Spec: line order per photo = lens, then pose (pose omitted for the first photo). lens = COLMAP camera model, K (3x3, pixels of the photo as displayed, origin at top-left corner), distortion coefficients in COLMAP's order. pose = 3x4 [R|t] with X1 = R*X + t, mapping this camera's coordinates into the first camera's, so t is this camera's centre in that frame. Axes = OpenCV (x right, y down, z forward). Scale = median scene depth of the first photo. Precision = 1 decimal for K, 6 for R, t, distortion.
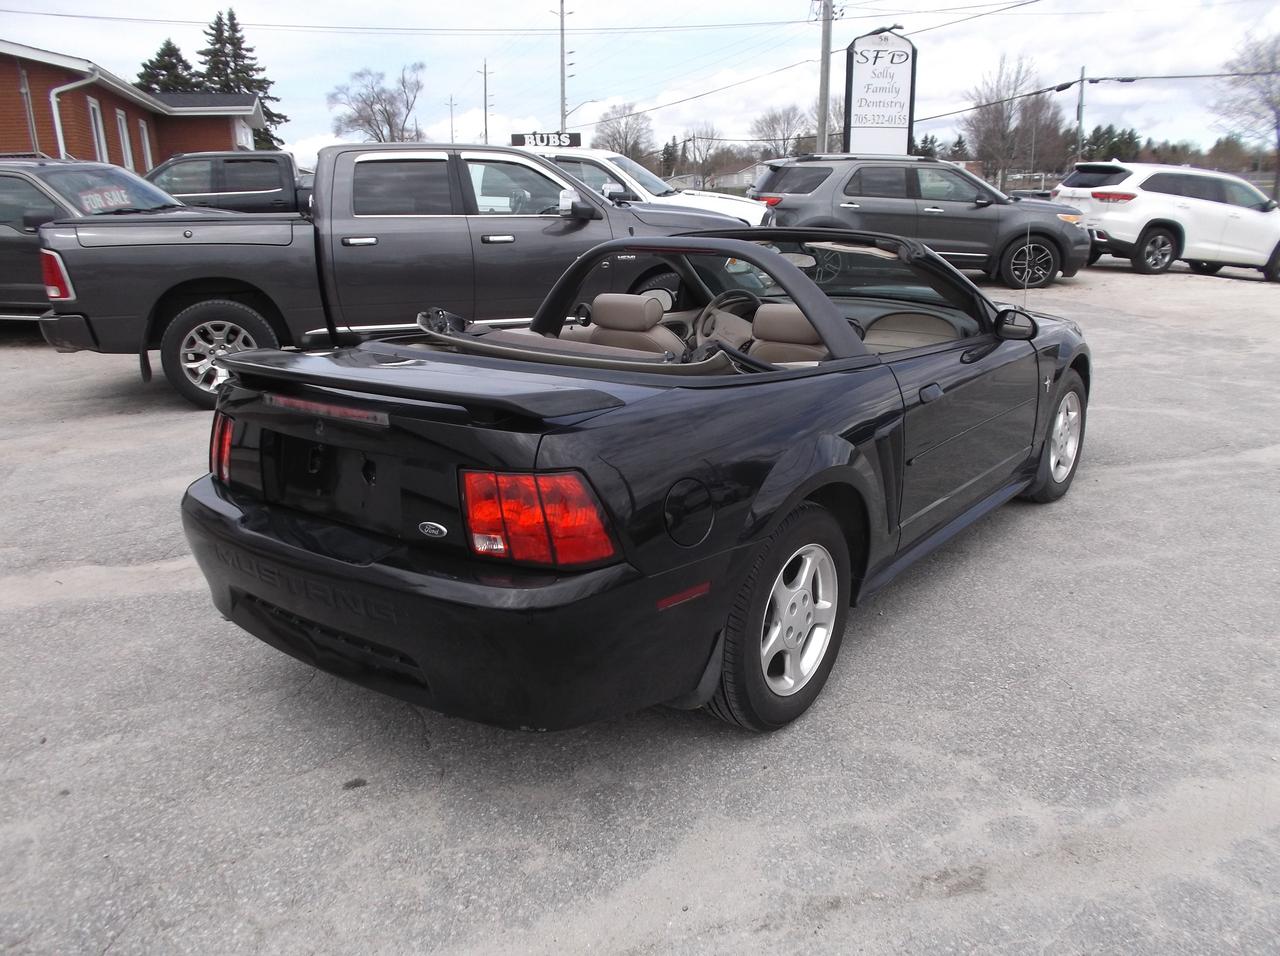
lens RADIAL K [[1016.8, 0, 640.0], [0, 1016.8, 478.0], [0, 0, 1]] dist [-0.011165, -0.009779]
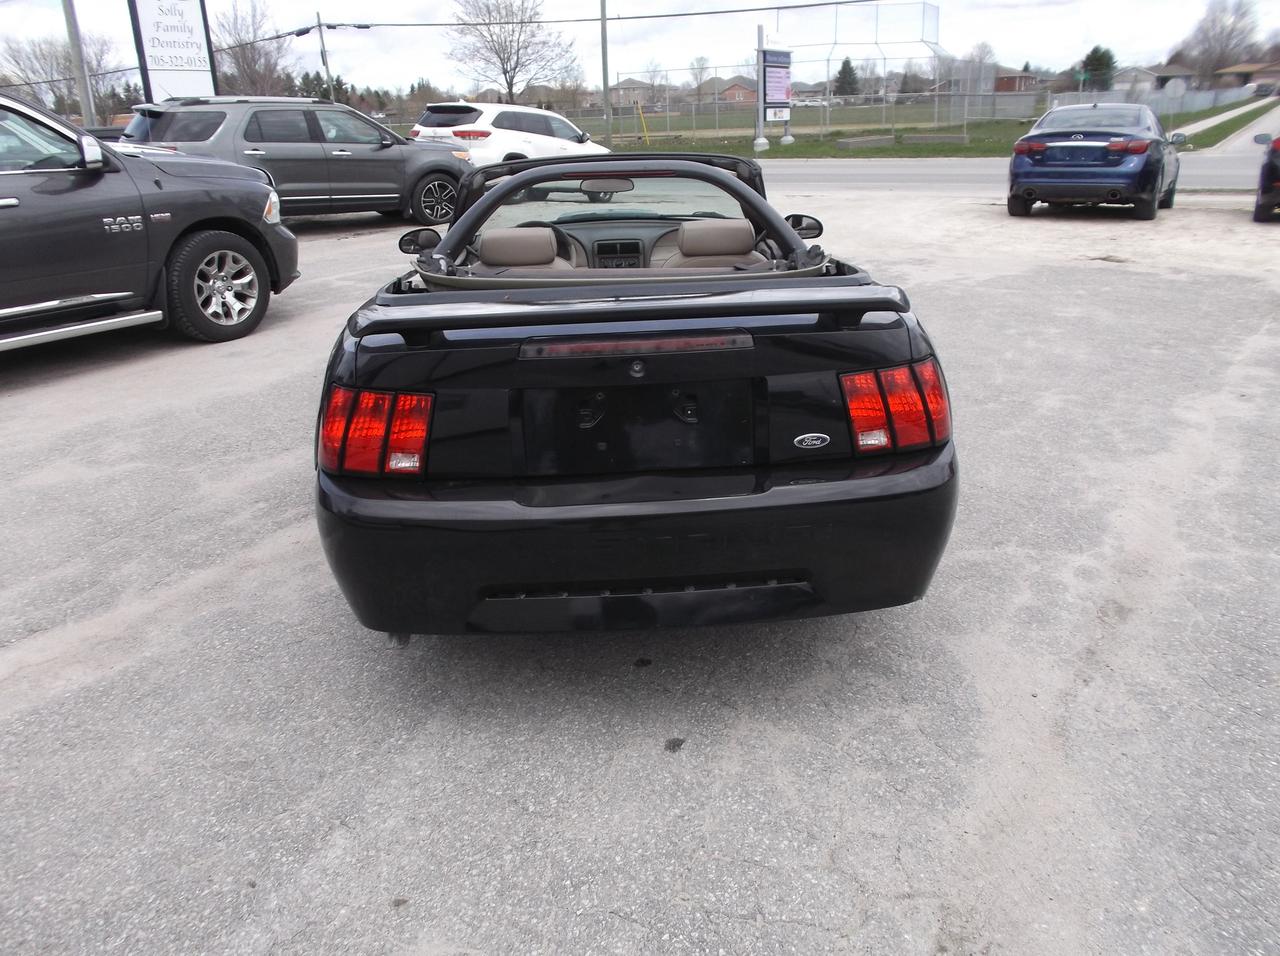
lens RADIAL K [[1019.7, 0, 640.0], [0, 1019.7, 478.0], [0, 0, 1]] dist [-0.012403, 0.004283]
pose [[0.762225, -0.231905, 0.604345, -0.431686], [0.204508, 0.972077, 0.115080, -0.029049], [-0.614158, 0.035876, 0.788368, 0.138151]]
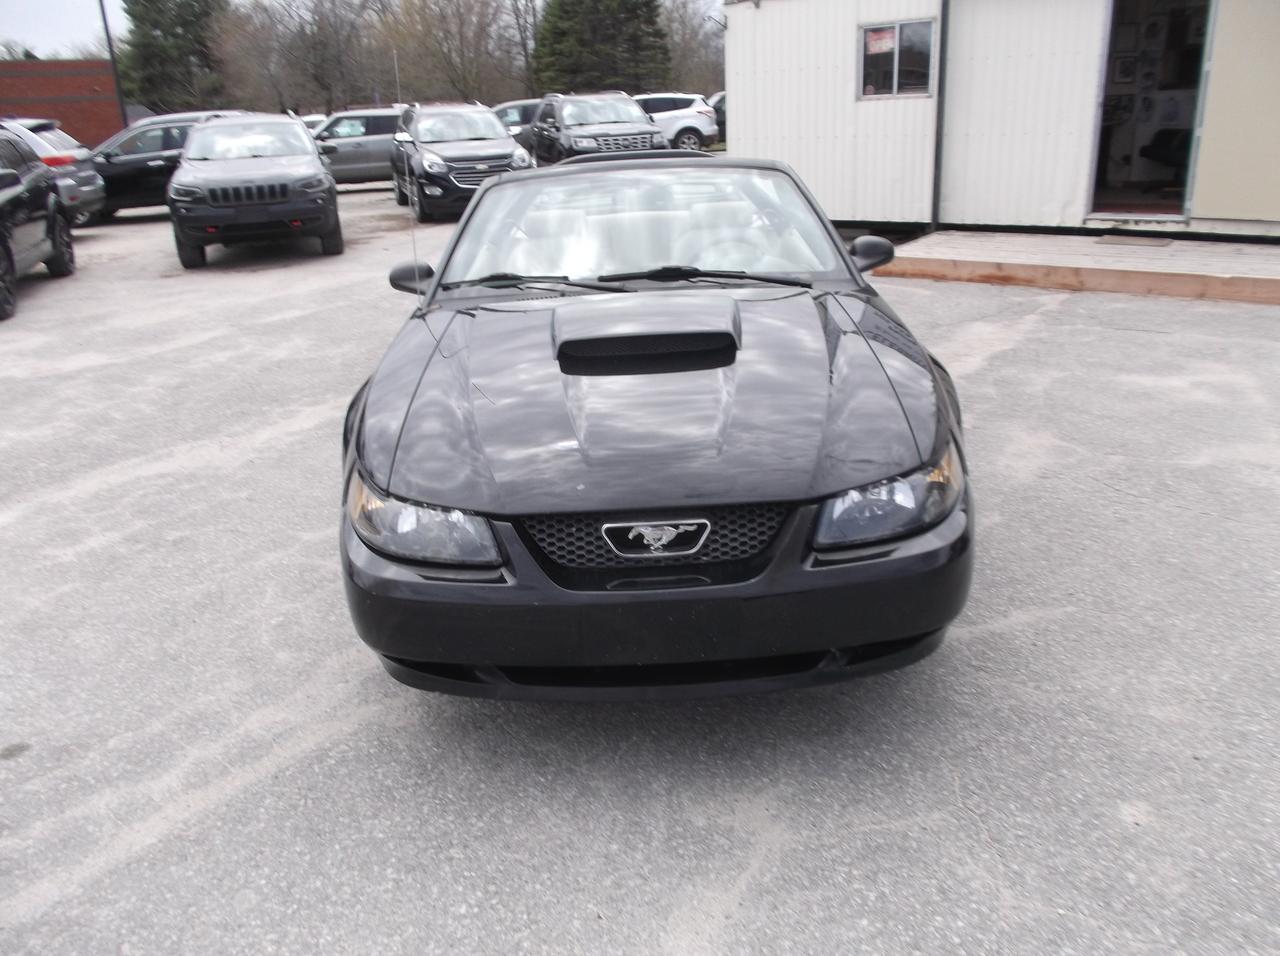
lens RADIAL K [[1033.4, 0, 638.4], [0, 1033.4, 462.9], [0, 0, 1]] dist [-0.005435, 0.001391]
pose [[-0.788647, 0.254811, -0.559560, 0.618508], [-0.117787, 0.830612, 0.544252, -0.435588], [0.603459, 0.495131, -0.625046, 1.410540]]
